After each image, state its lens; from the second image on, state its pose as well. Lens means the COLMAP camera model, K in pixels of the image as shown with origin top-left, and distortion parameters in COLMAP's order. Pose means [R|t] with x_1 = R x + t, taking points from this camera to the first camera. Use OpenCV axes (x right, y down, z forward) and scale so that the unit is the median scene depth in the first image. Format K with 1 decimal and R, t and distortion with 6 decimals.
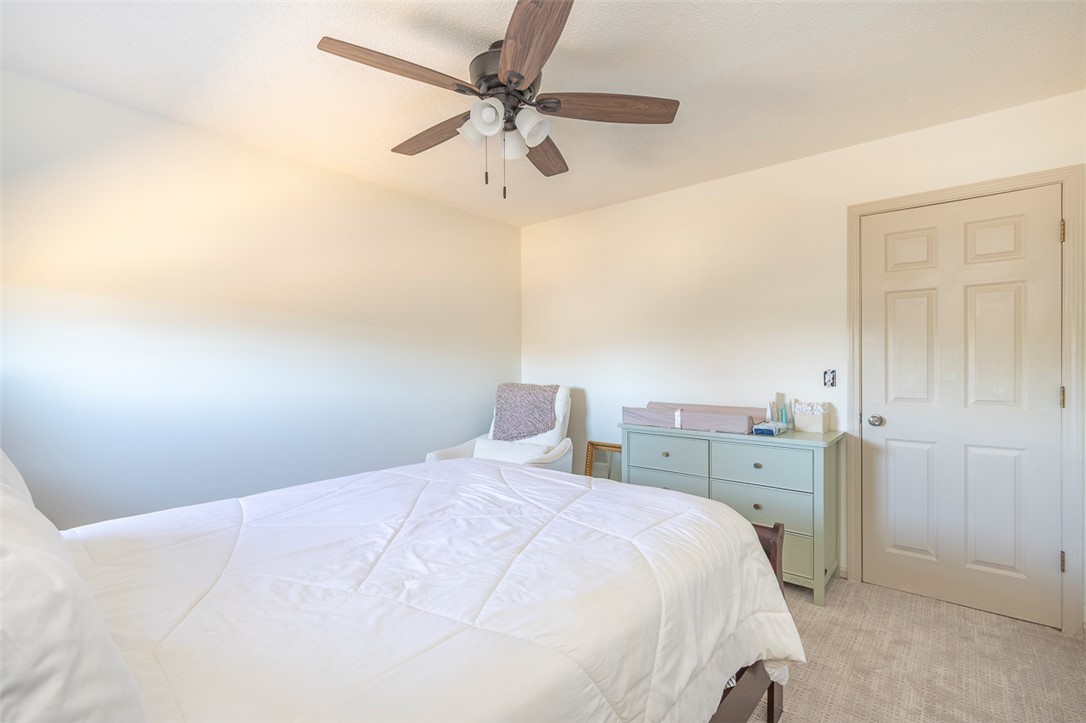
lens RADIAL K [[501.8, 0, 544.8], [0, 501.8, 365.1], [0, 0, 1]] dist [-0.000223, -0.000199]
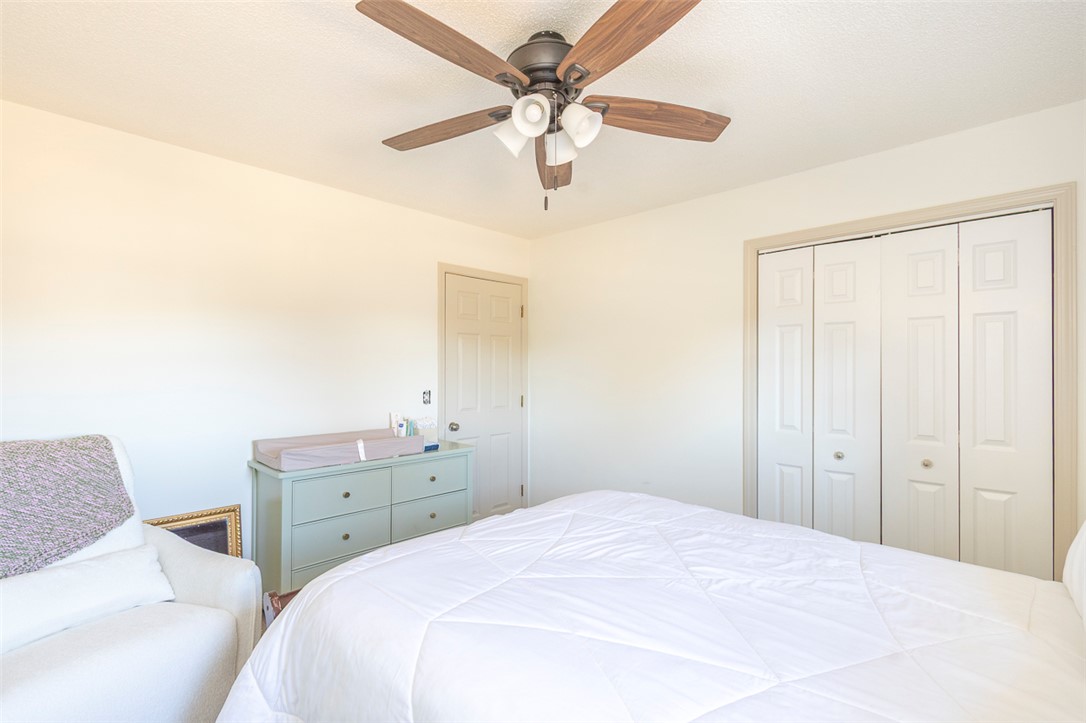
lens RADIAL K [[501.8, 0, 544.8], [0, 501.8, 365.1], [0, 0, 1]] dist [-0.000223, -0.000199]
pose [[0.040467, 0.016217, 0.999049, -0.645089], [0.002580, 0.999863, -0.016335, -0.031747], [-0.999178, 0.003239, 0.040419, 0.663813]]
